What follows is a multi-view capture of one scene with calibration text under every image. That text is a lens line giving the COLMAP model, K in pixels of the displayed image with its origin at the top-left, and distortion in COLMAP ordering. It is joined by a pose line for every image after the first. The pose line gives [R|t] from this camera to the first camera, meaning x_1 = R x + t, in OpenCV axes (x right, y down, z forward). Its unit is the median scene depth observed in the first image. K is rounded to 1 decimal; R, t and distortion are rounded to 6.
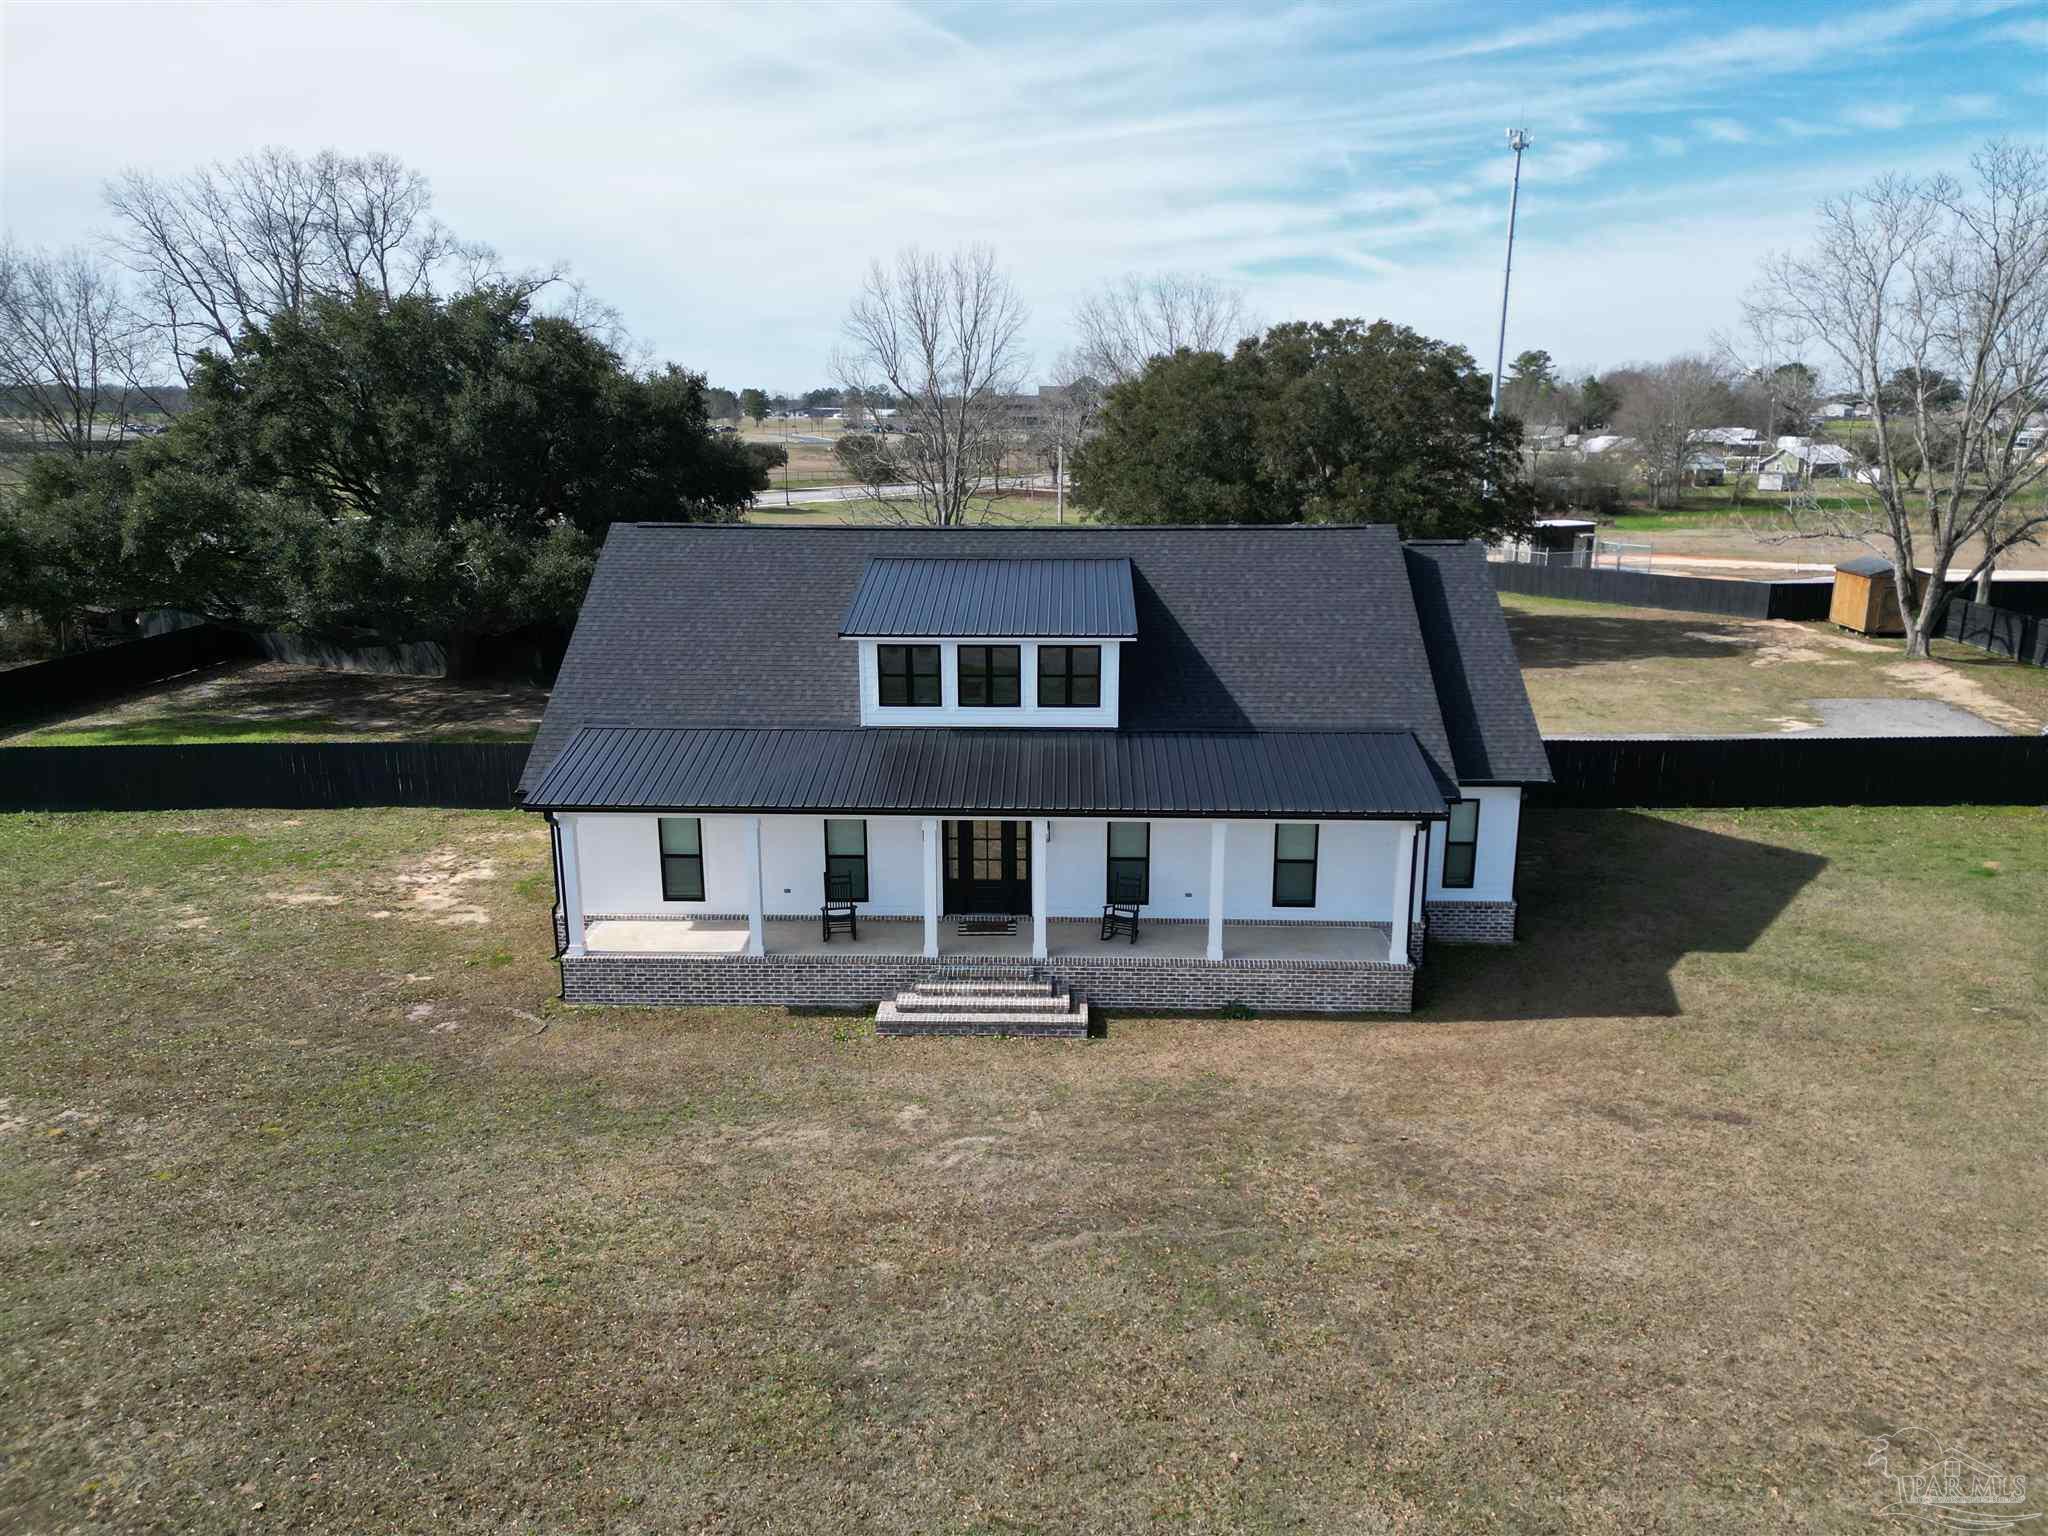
lens RADIAL K [[1416.9, 0, 1024.0], [0, 1416.9, 768.0], [0, 0, 1]] dist [0.061601, -0.062069]
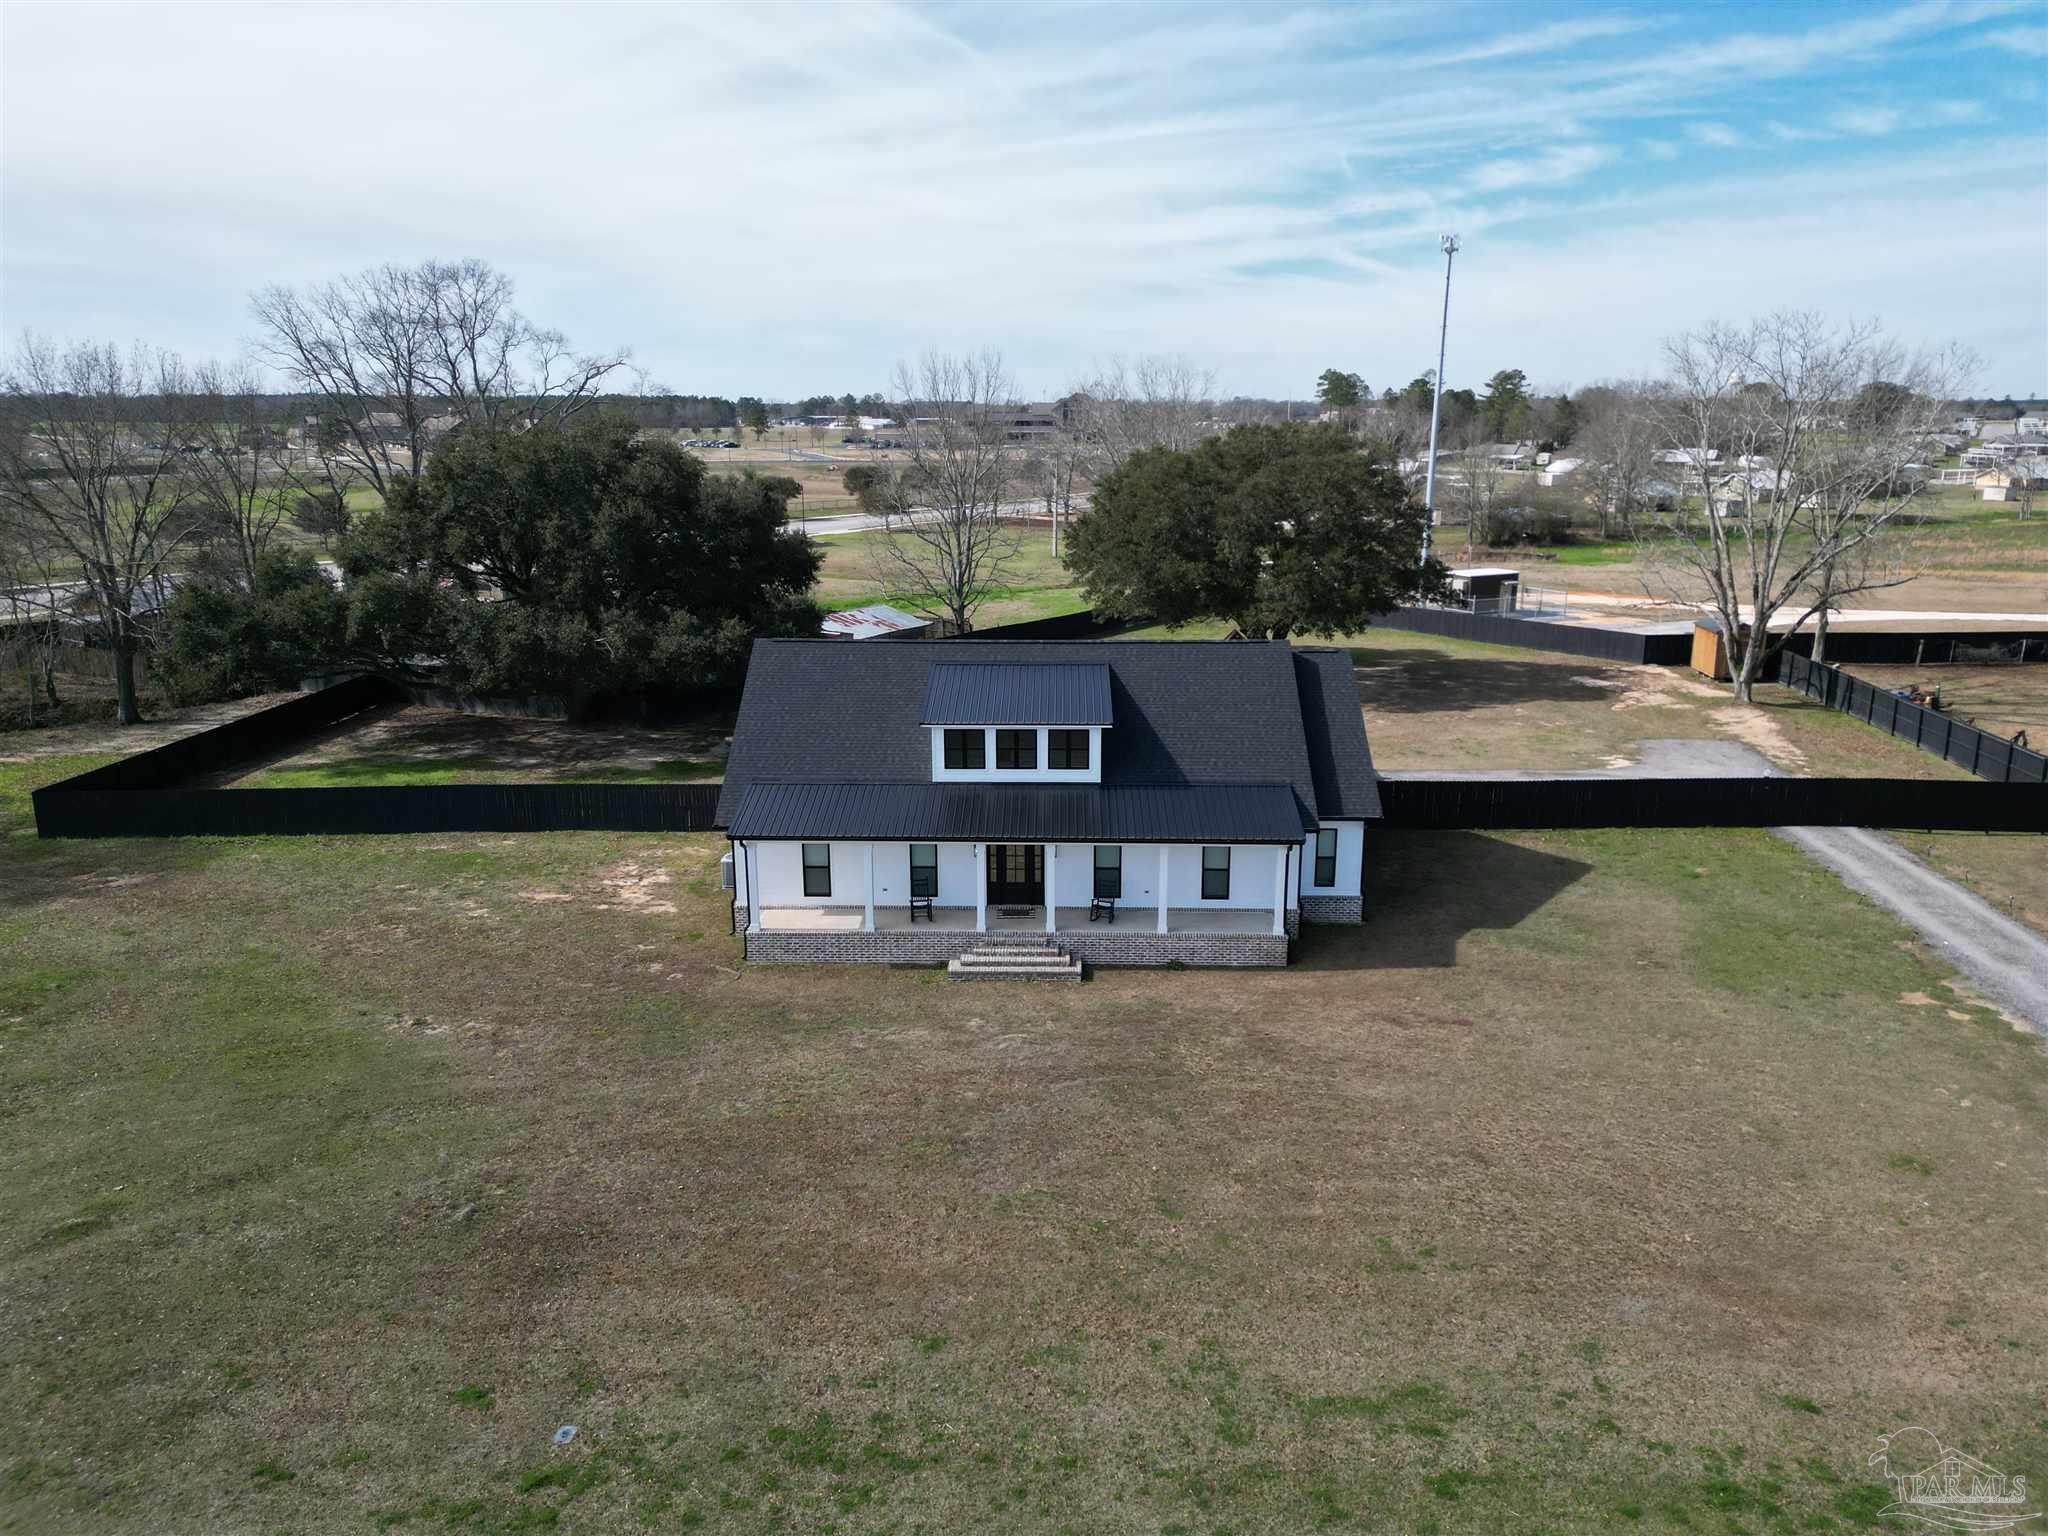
lens RADIAL K [[1416.9, 0, 1024.0], [0, 1416.9, 768.0], [0, 0, 1]] dist [0.061601, -0.062069]
pose [[0.999985, -0.002166, 0.005019, -0.024363], [0.002171, 0.999997, -0.000942, -0.043400], [-0.005017, 0.000953, 0.999987, -0.533822]]
